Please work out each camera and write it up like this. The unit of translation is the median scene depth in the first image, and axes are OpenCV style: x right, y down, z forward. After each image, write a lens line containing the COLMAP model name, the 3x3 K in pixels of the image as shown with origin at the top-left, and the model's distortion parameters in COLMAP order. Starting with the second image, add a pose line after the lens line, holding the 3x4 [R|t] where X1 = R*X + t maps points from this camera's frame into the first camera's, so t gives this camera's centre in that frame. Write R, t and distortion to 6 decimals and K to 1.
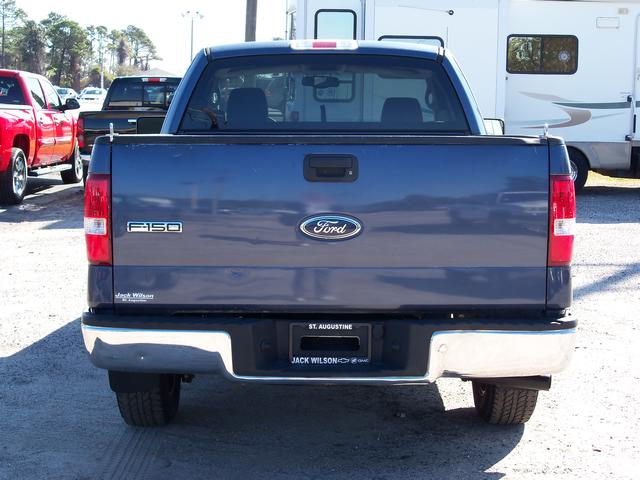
lens RADIAL K [[1091.6, 0, 320.1], [0, 1091.6, 239.7], [0, 0, 1]] dist [-0.026806, 0.000000]
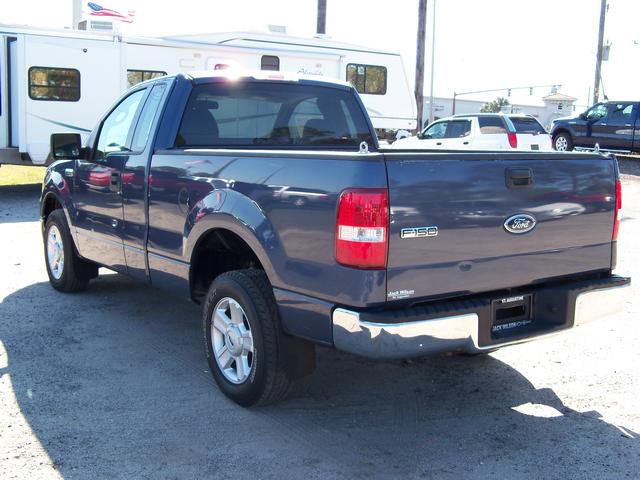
lens RADIAL K [[779.9, 0, 324.5], [0, 779.9, 216.0], [0, 0, 1]] dist [-0.080797, 0.000000]
pose [[0.820734, -0.053123, 0.568836, -0.696386], [0.052901, 0.998456, 0.016917, -0.047605], [-0.568856, 0.016208, 0.822277, 0.362234]]
